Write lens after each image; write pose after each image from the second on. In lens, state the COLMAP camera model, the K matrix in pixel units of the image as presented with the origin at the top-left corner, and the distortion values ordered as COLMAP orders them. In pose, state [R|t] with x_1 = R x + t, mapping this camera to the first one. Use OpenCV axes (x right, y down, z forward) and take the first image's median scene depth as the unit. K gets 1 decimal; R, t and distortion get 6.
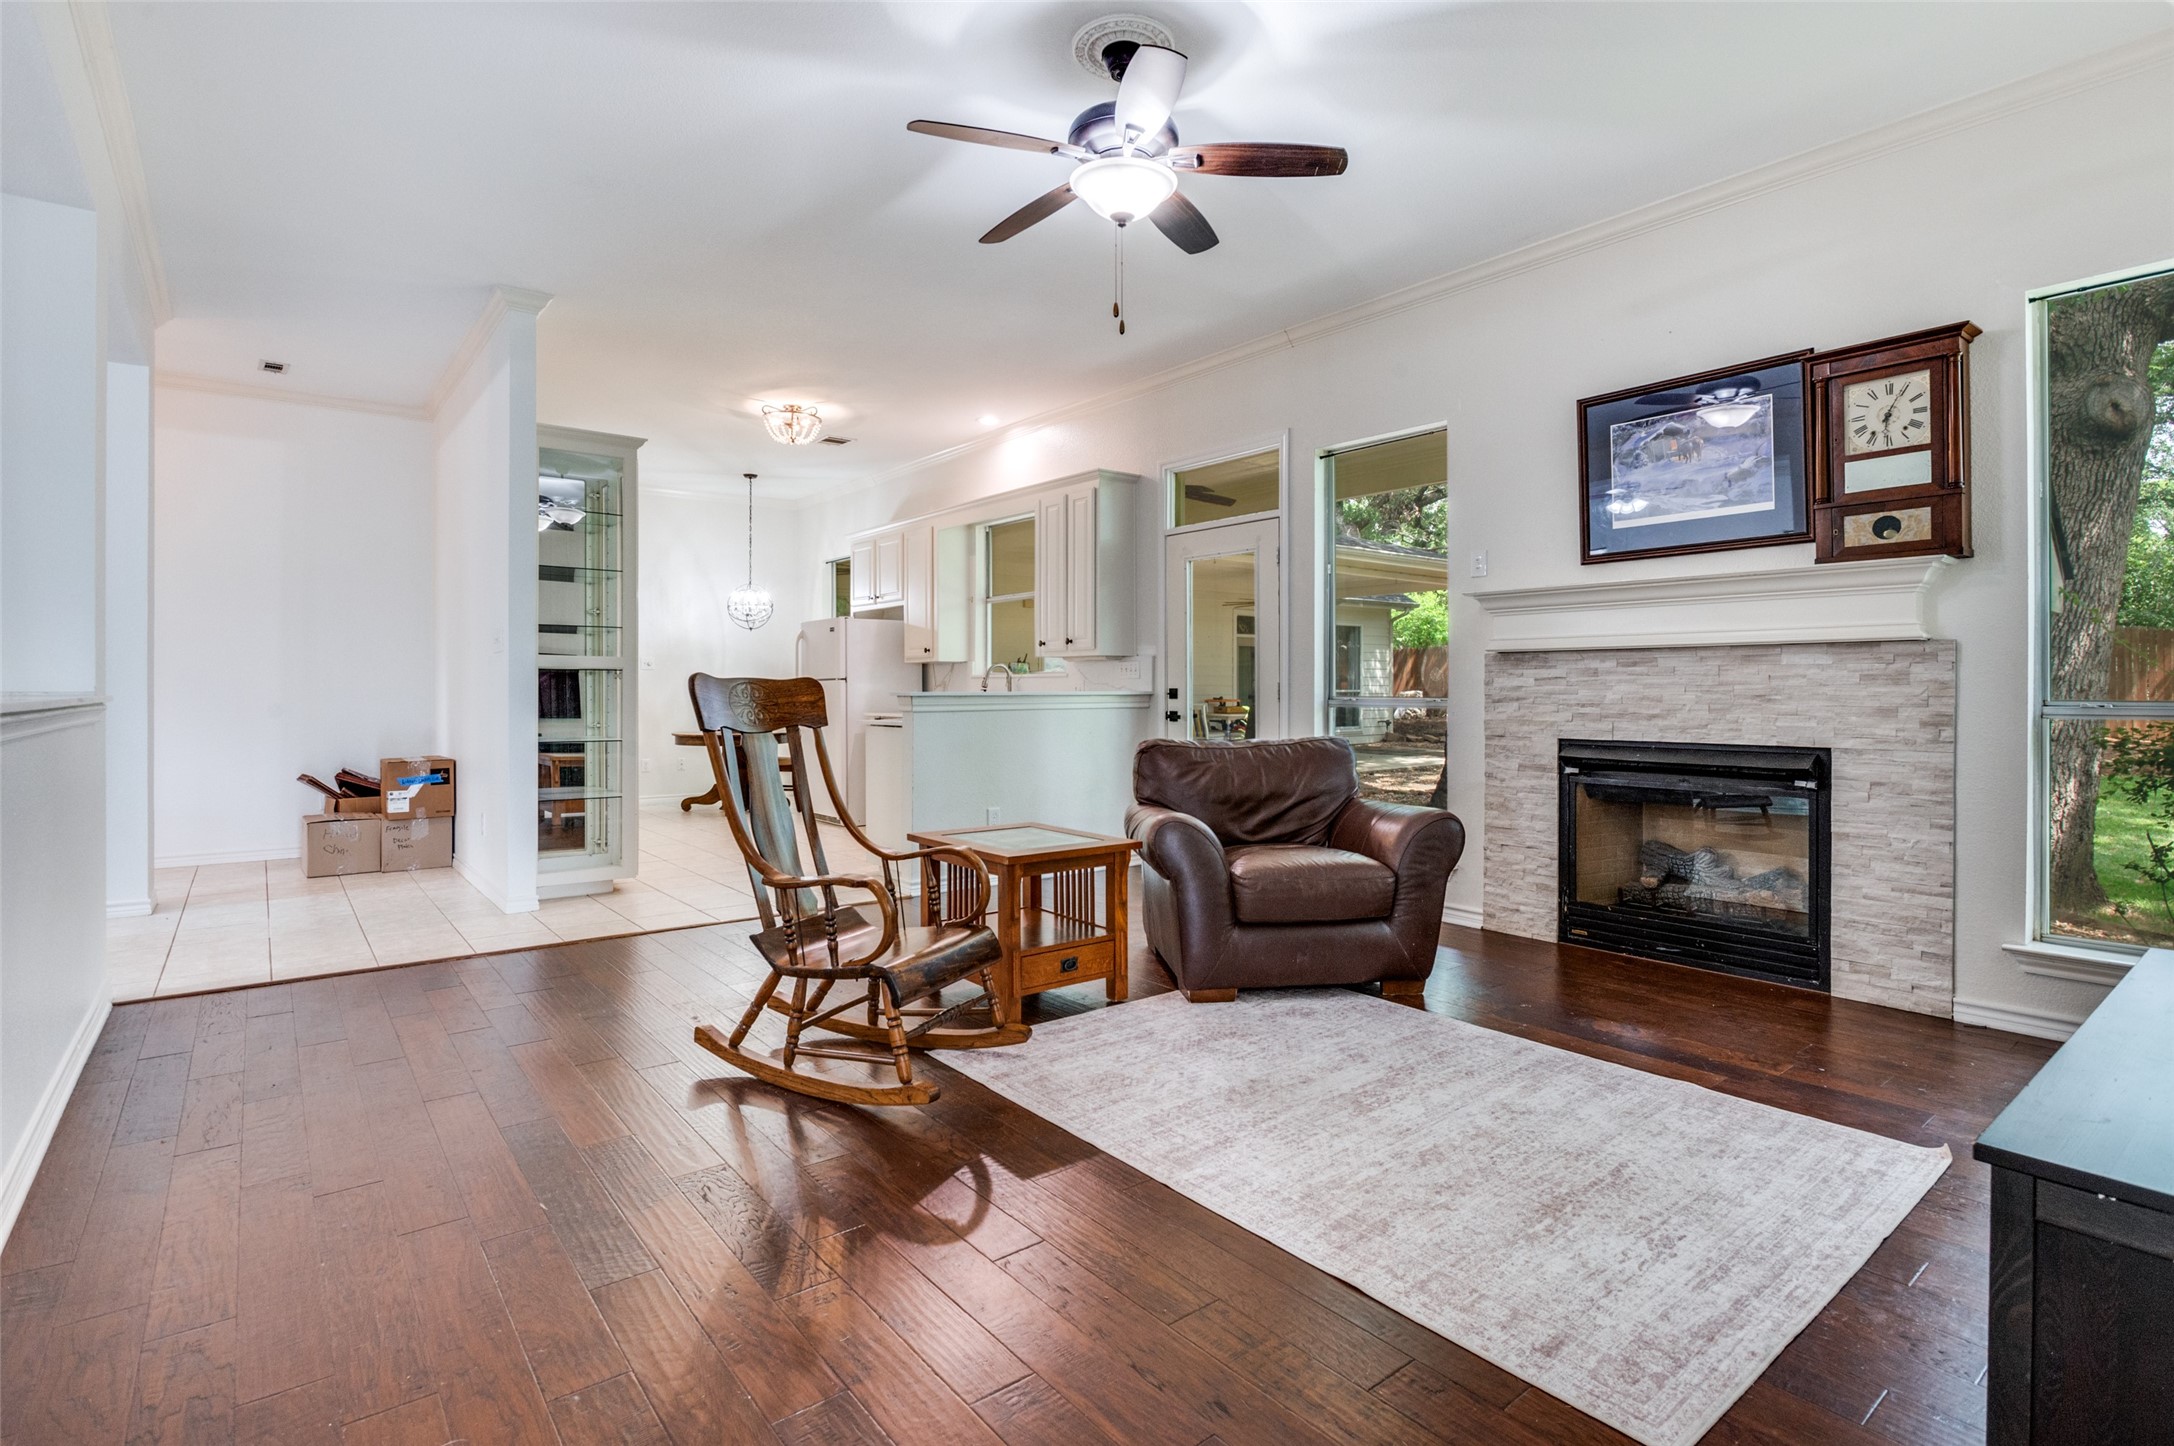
lens RADIAL K [[1051.5, 0, 1085.7], [0, 1051.5, 703.7], [0, 0, 1]] dist [-0.003935, -0.000073]
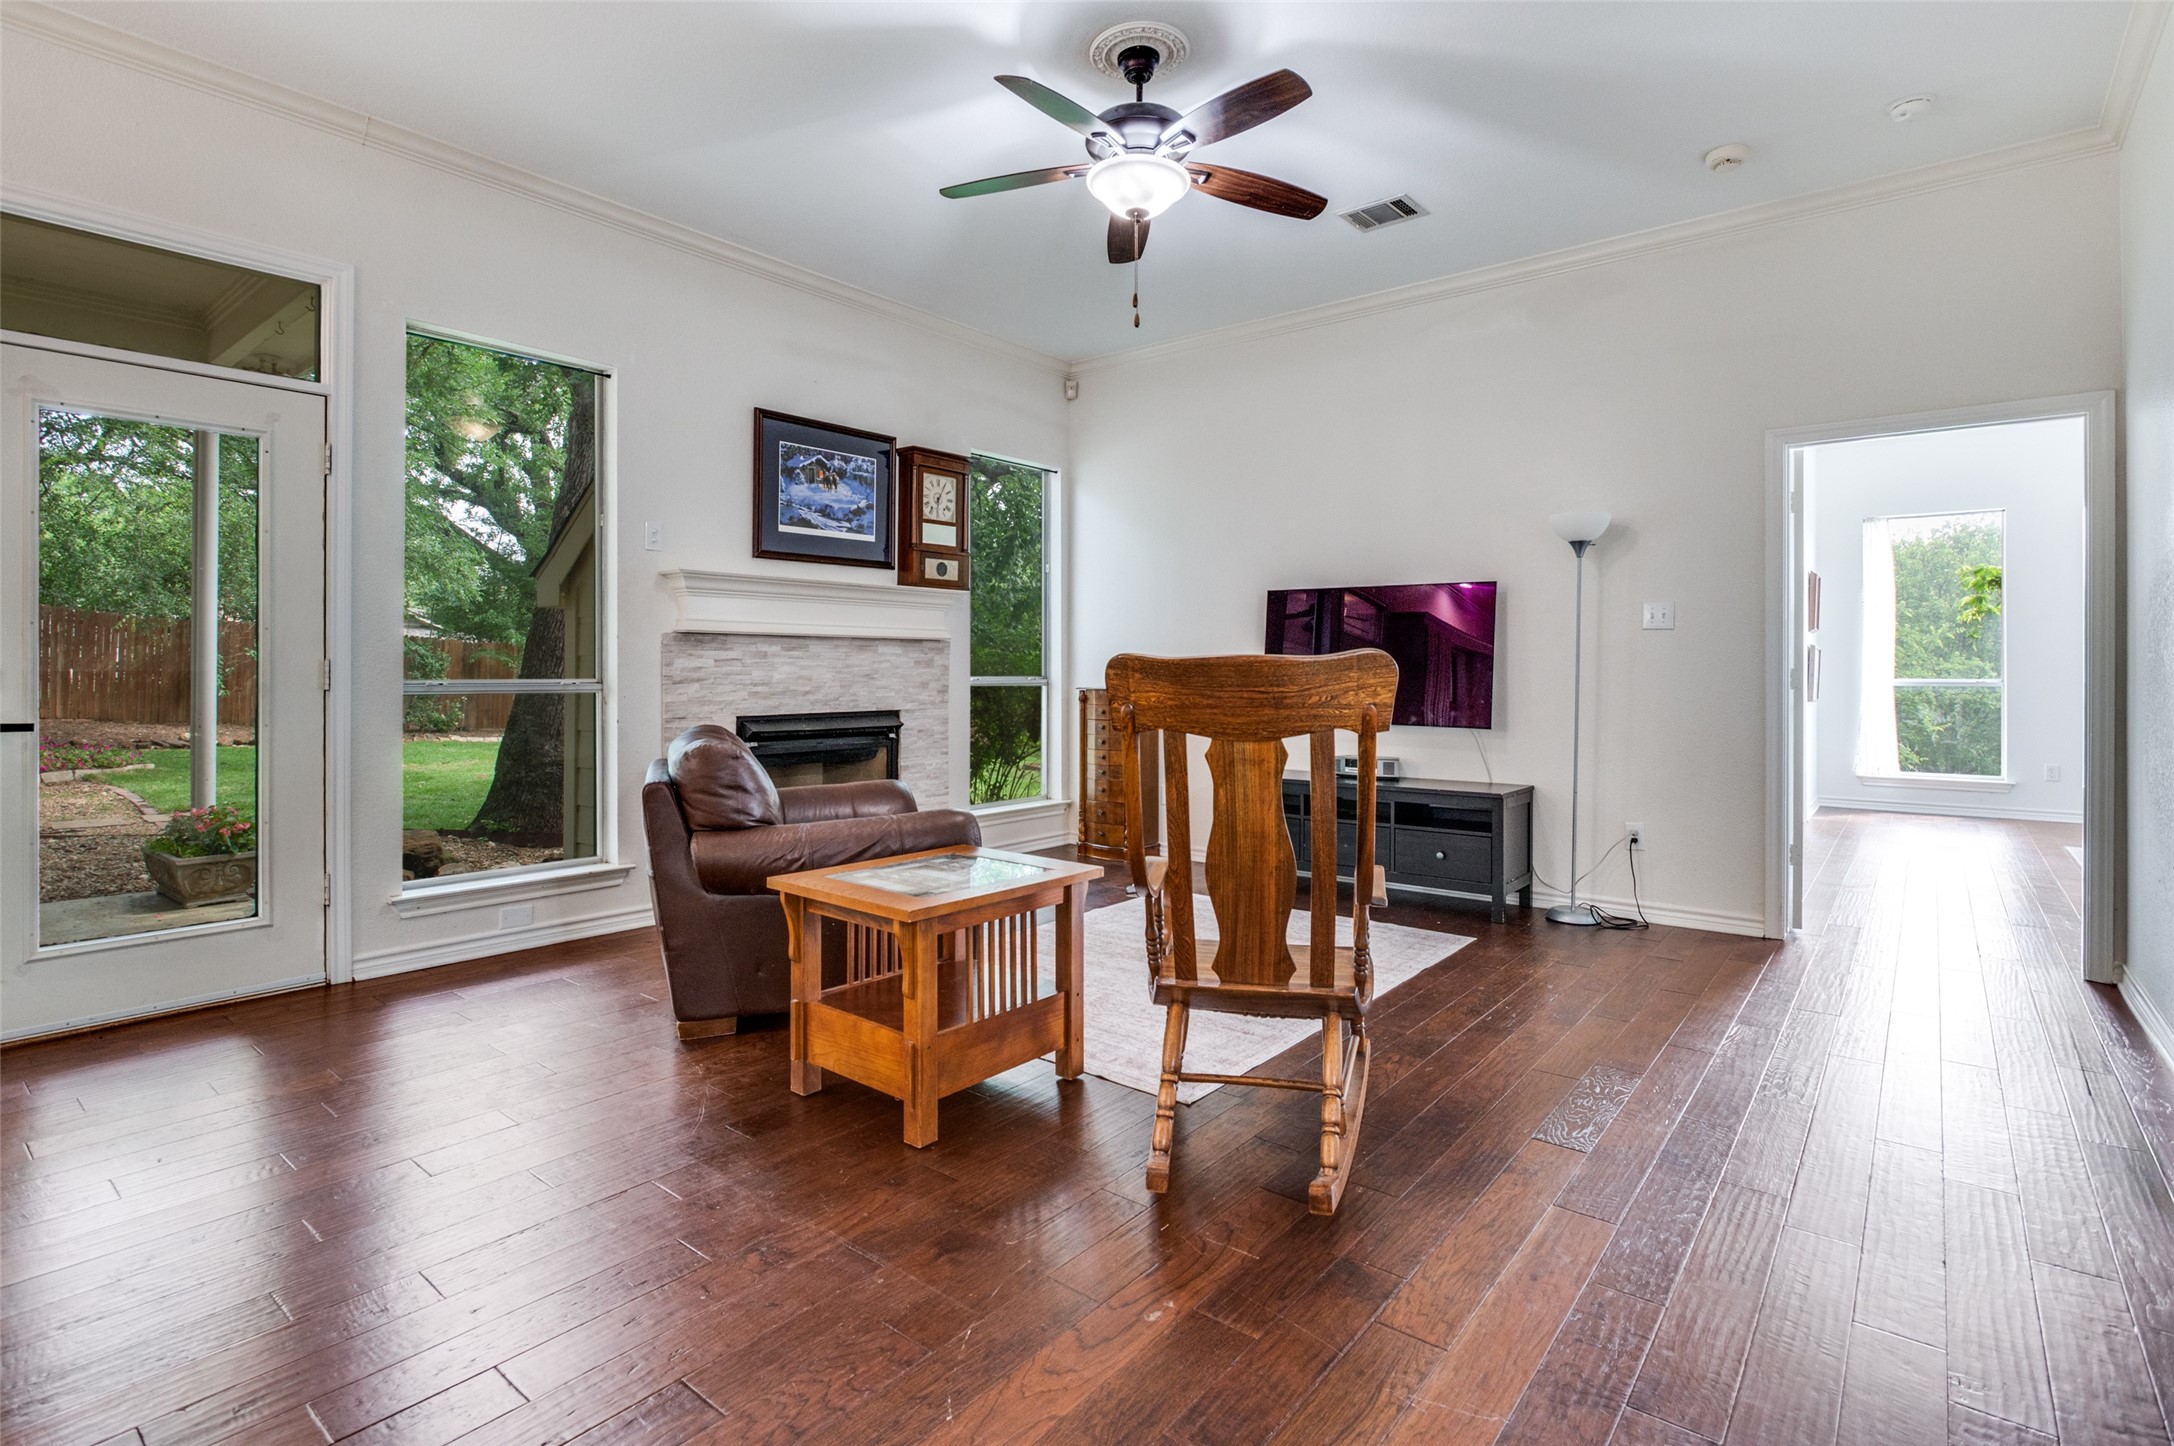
lens RADIAL K [[1051.5, 0, 1067.3], [0, 1051.5, 667.8], [0, 0, 1]] dist [-0.003935, -0.000073]
pose [[-0.191674, -0.002316, 0.981456, -0.747037], [0.007544, 0.999964, 0.003833, -0.020020], [-0.981430, 0.008138, -0.191650, 0.989499]]
